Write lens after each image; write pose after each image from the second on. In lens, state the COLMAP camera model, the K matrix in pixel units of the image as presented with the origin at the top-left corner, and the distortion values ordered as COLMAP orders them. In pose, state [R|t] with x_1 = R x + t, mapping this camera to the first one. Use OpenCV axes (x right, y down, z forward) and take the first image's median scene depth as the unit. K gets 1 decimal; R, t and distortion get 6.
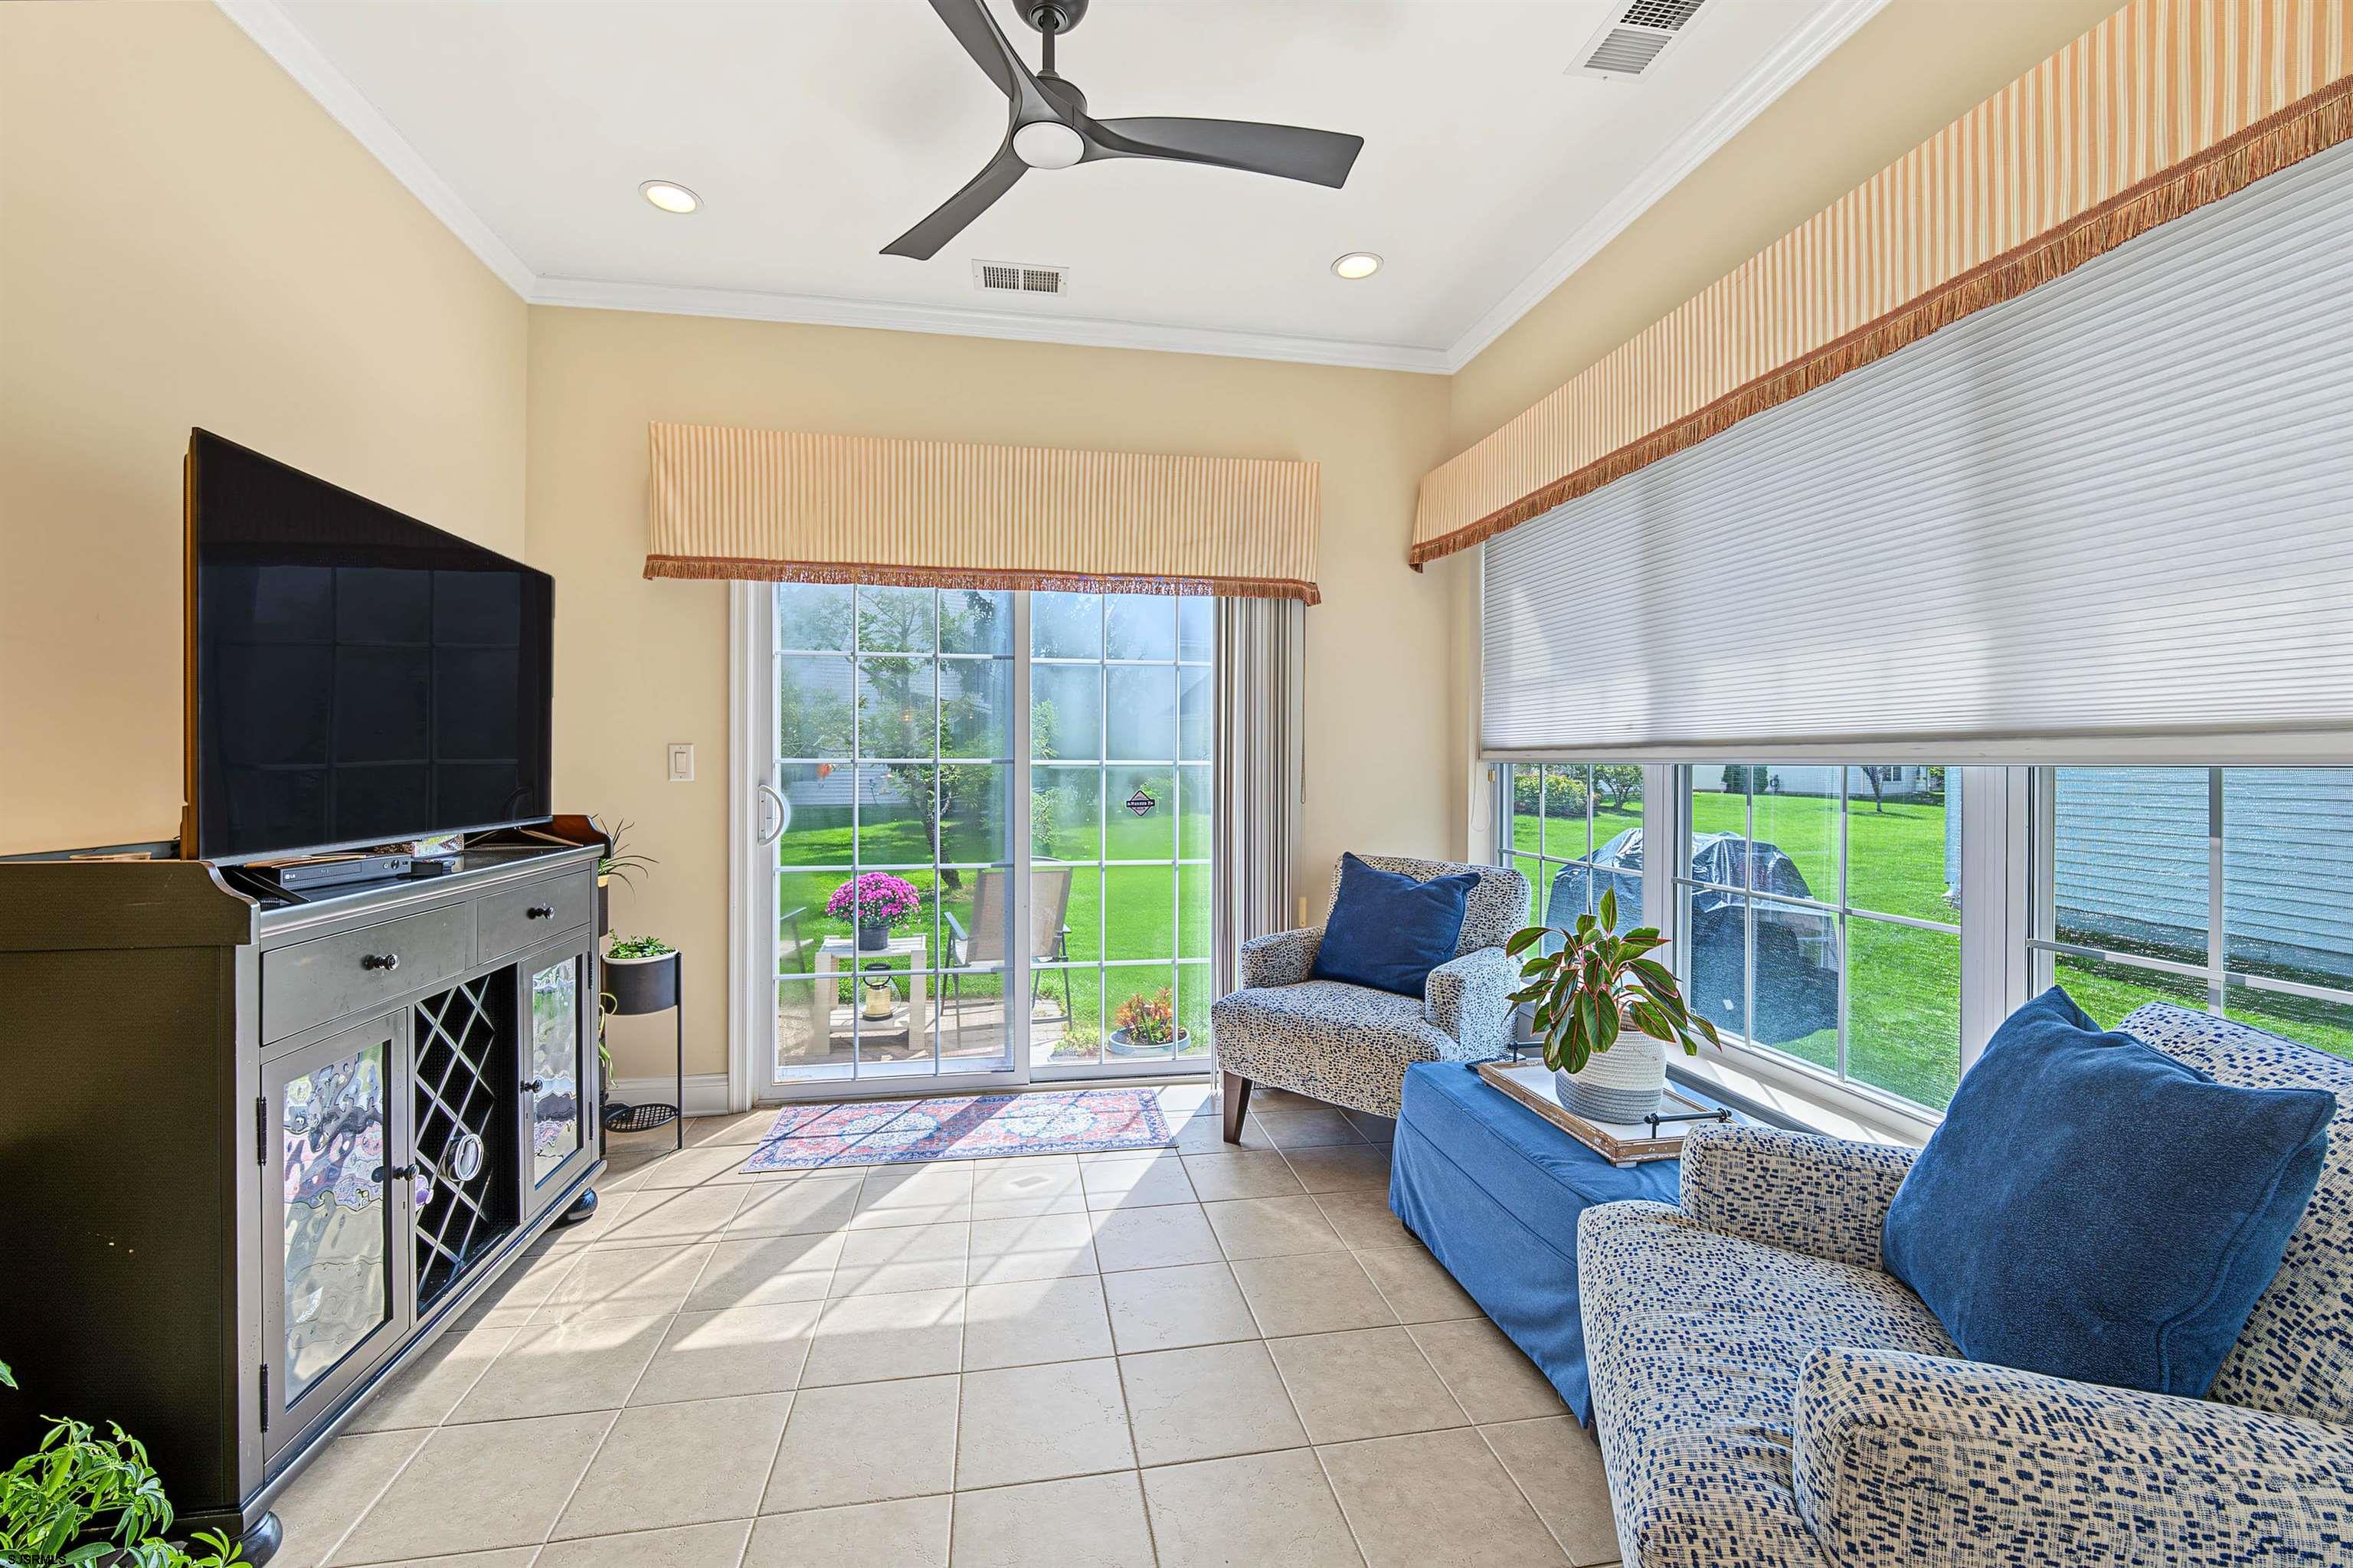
lens RADIAL K [[926.8, 0, 1167.1], [0, 926.8, 768.4], [0, 0, 1]] dist [-0.013120, 0.001334]
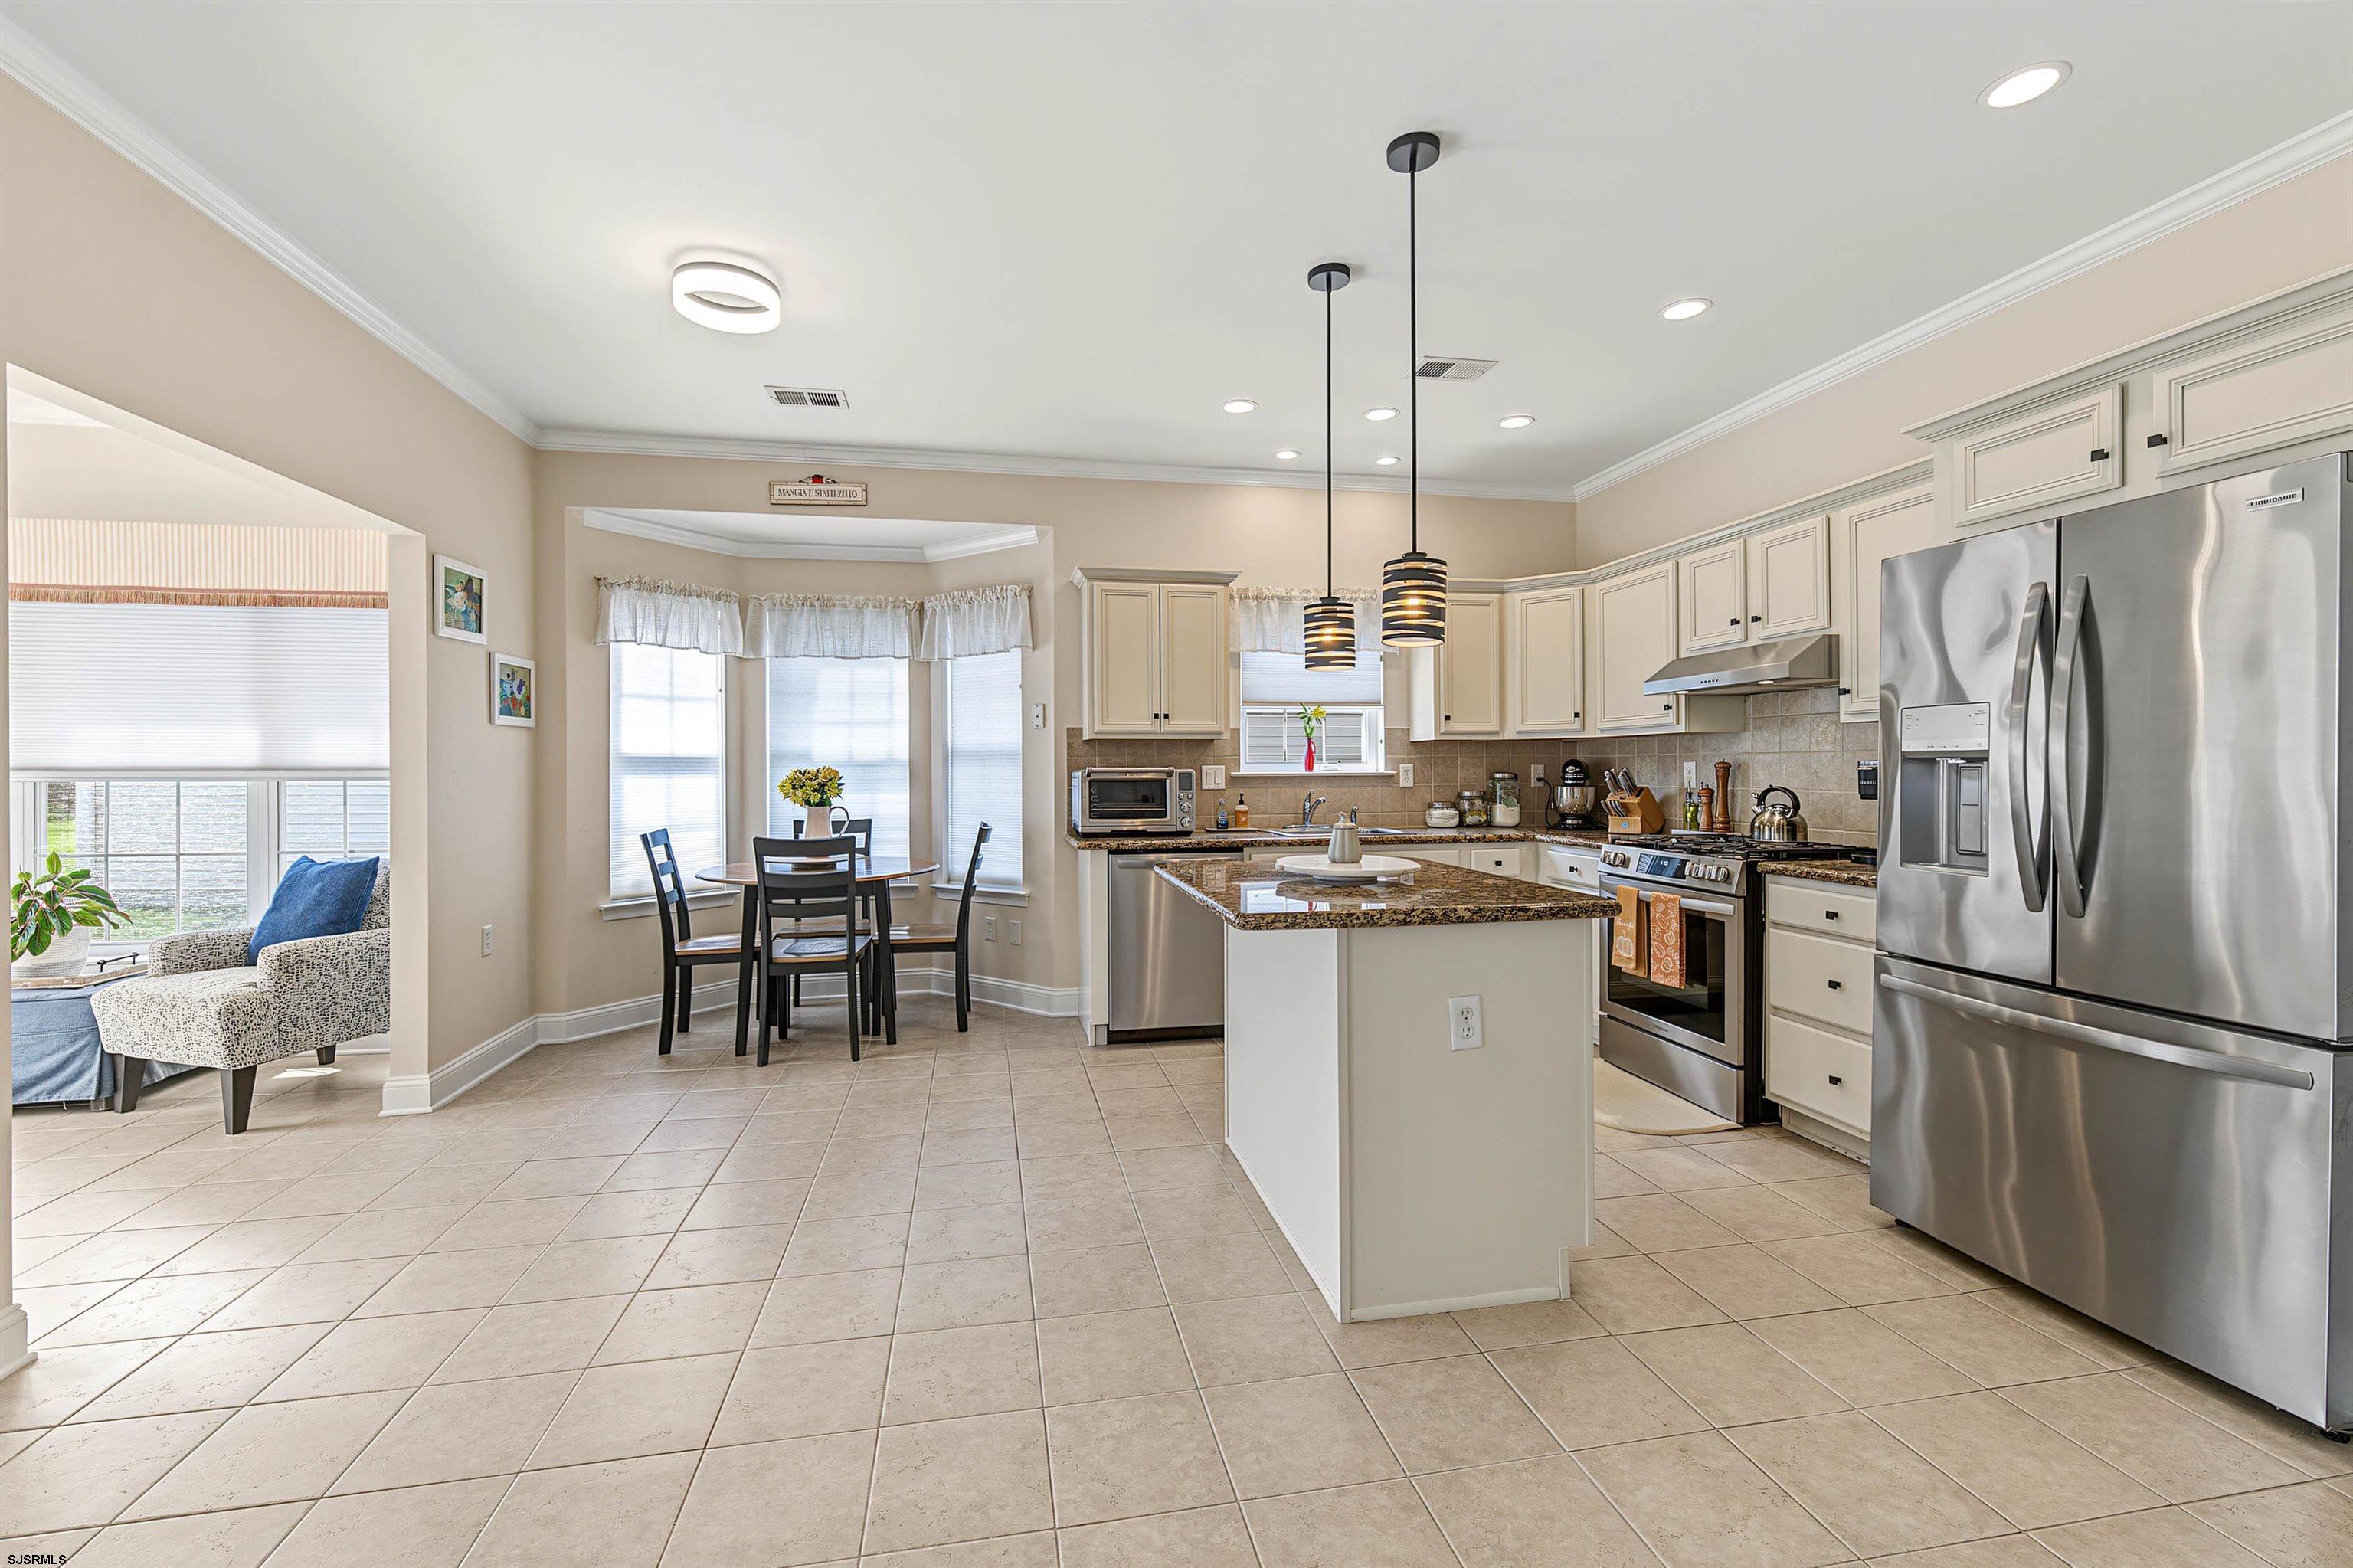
lens RADIAL K [[976.9, 0, 1161.2], [0, 976.9, 778.0], [0, 0, 1]] dist [-0.002547, 0.000290]
pose [[-0.011645, -0.012834, 0.999850, -1.127158], [0.007523, 0.999888, 0.012922, -0.016238], [-0.999904, 0.007672, -0.011548, -0.886467]]
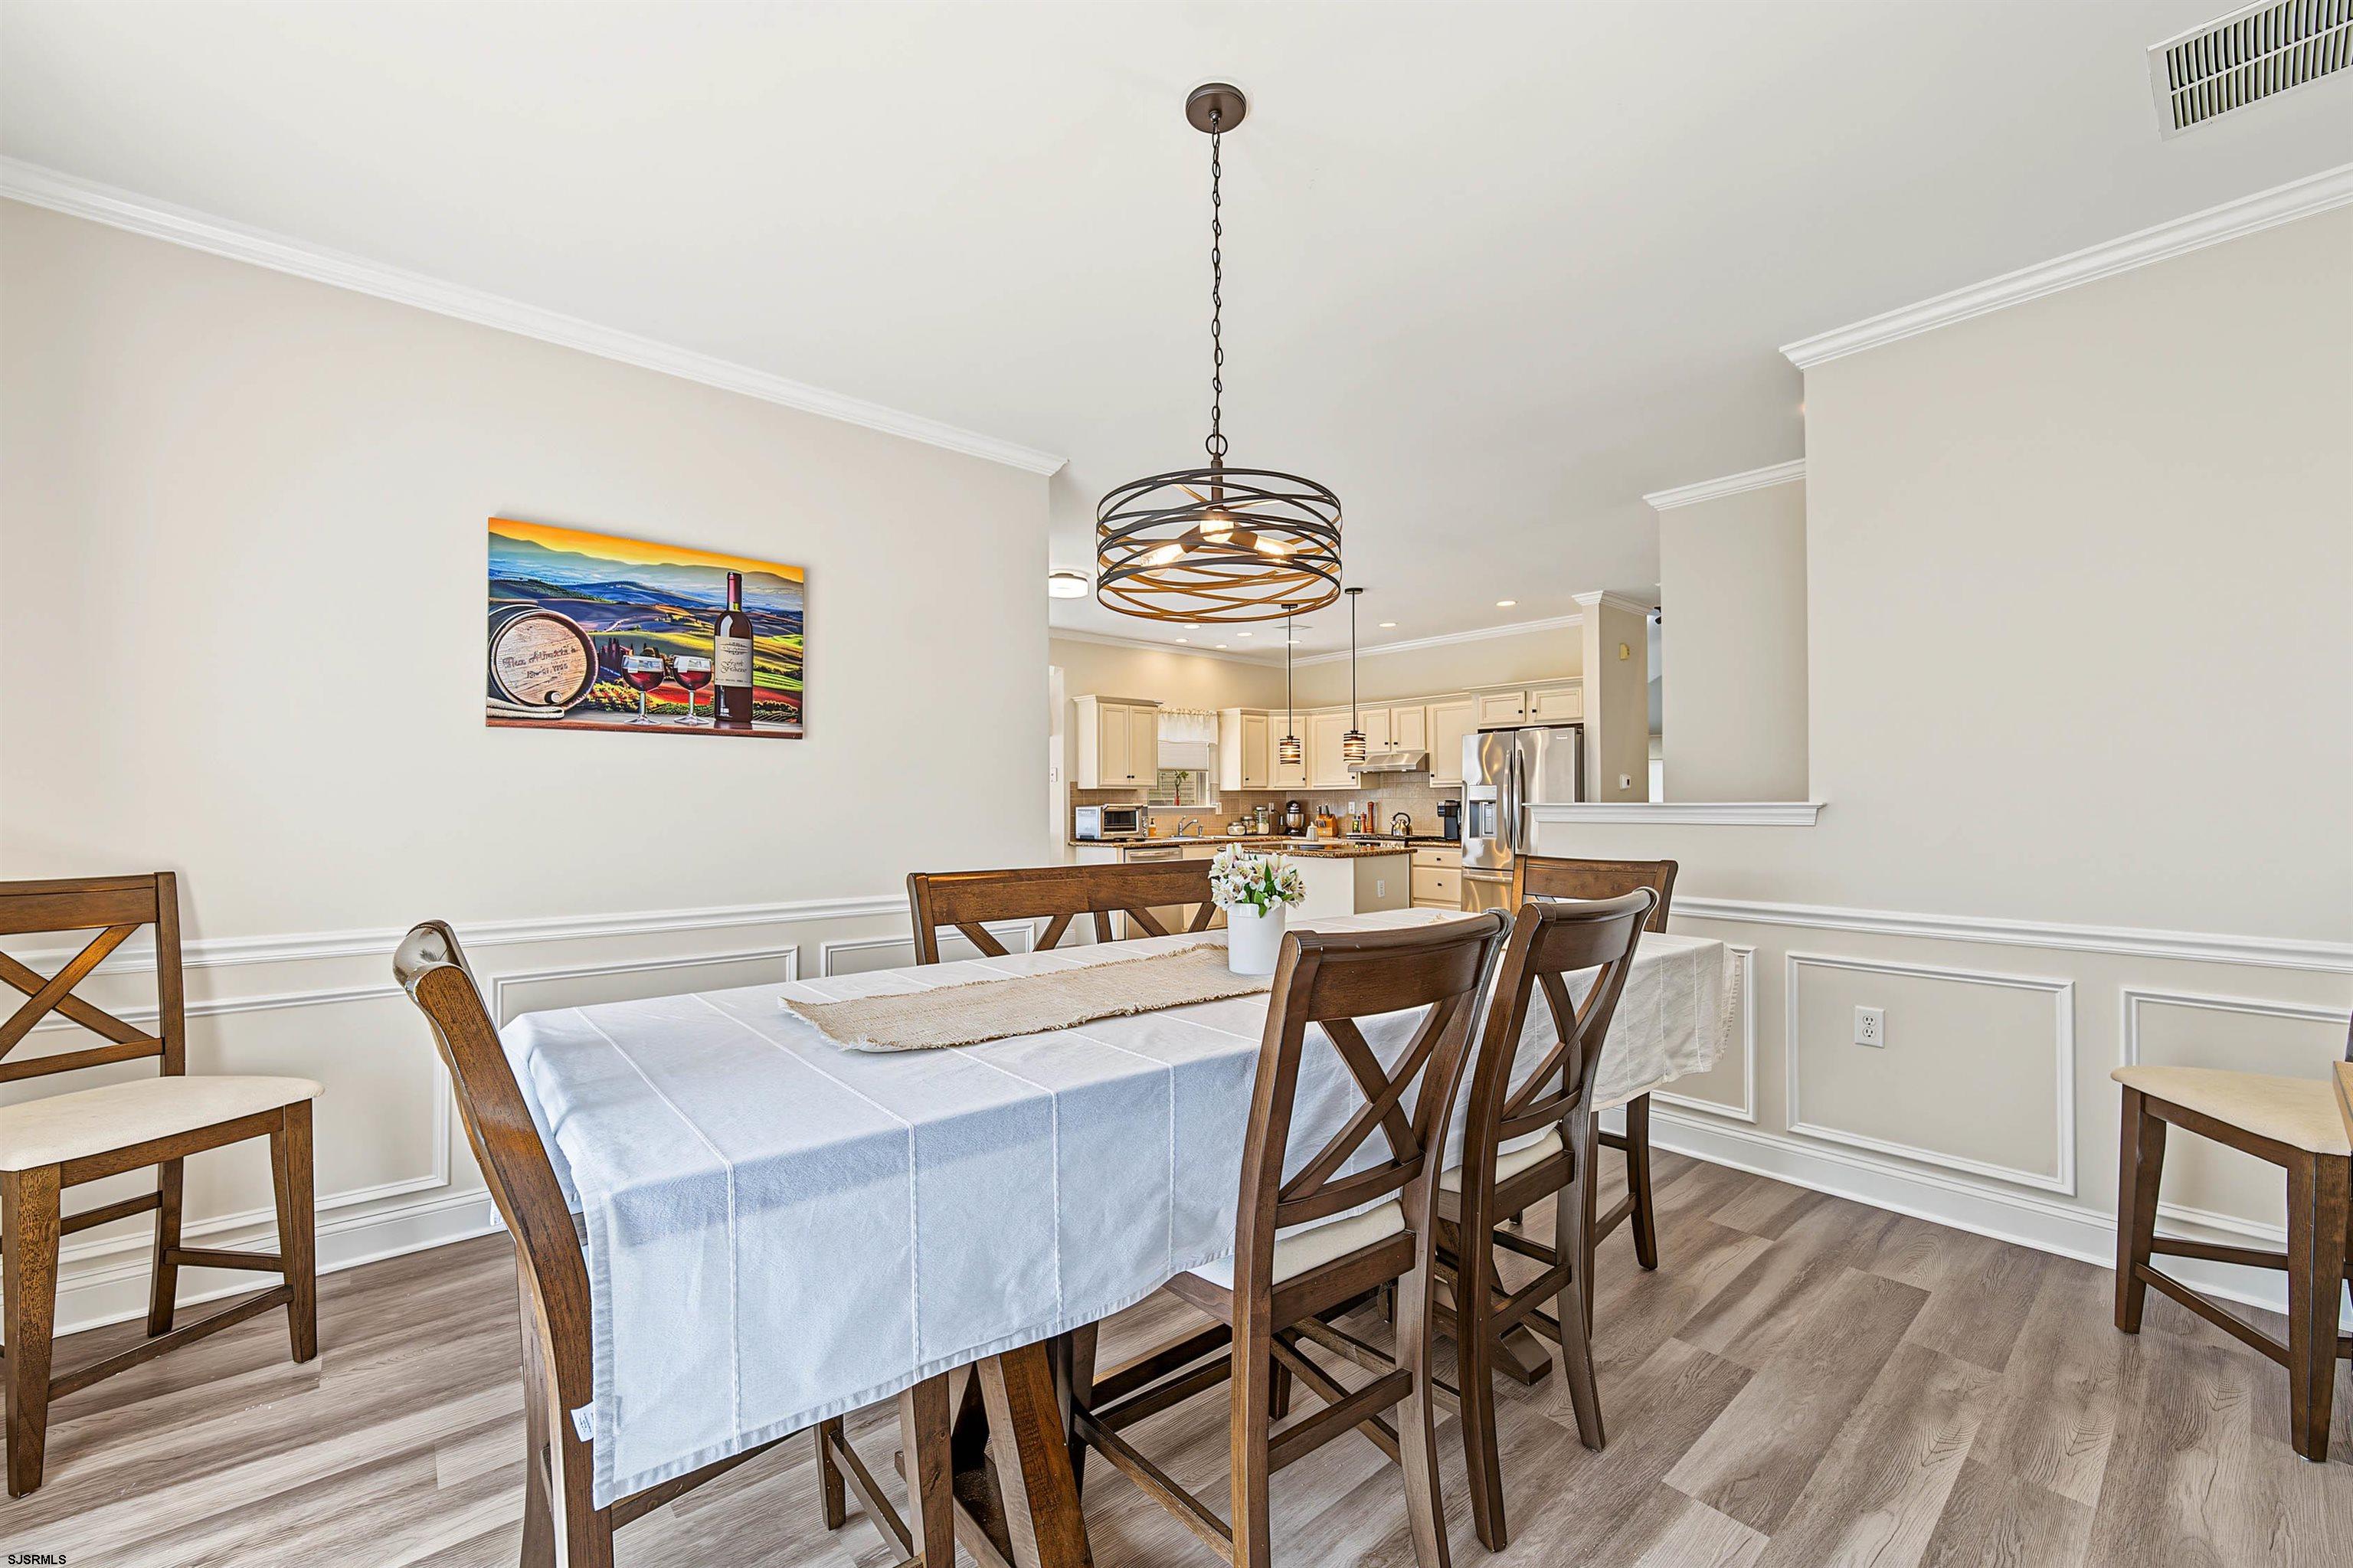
lens RADIAL K [[926.8, 0, 1165.3], [0, 926.8, 796.0], [0, 0, 1]] dist [-0.013120, 0.001334]
pose [[-0.512545, 0.002377, 0.858657, -2.115310], [0.002514, 0.999996, -0.001268, -0.036390], [-0.858657, 0.001509, -0.512548, 0.631320]]
